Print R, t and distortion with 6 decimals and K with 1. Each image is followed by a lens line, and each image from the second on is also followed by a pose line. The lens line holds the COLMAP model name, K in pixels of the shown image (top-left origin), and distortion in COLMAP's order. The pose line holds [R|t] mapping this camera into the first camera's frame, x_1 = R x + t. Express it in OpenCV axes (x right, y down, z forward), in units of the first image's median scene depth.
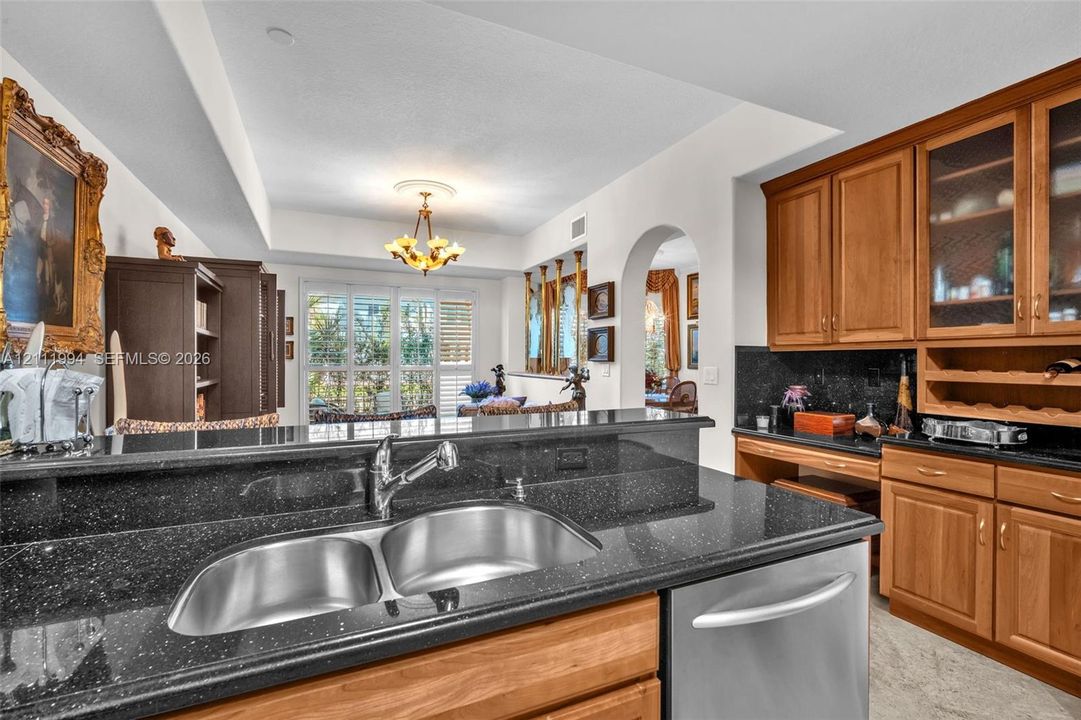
lens RADIAL K [[477.3, 0, 540.5], [0, 477.3, 360.0], [0, 0, 1]] dist [-0.012905, -0.000471]
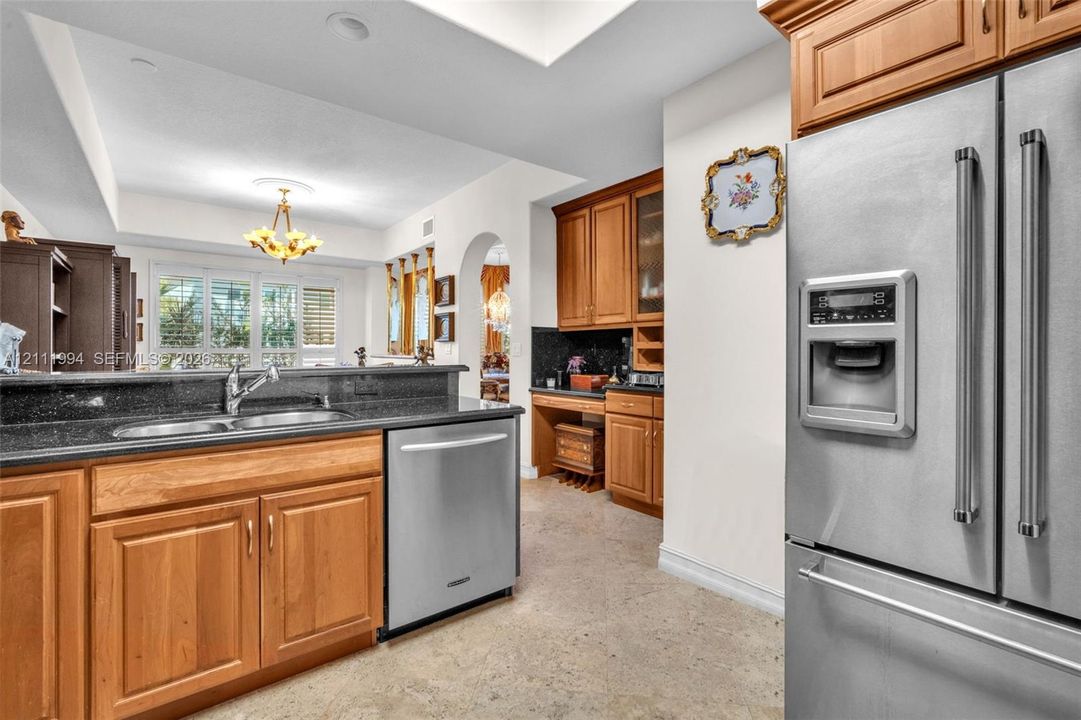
lens RADIAL K [[476.6, 0, 541.1], [0, 476.6, 349.3], [0, 0, 1]] dist [-0.010520, -0.000006]
pose [[0.972123, -0.000864, 0.234470, 0.114979], [0.001539, 0.999995, -0.002697, 0.036202], [-0.234467, 0.002983, 0.972119, -0.304562]]
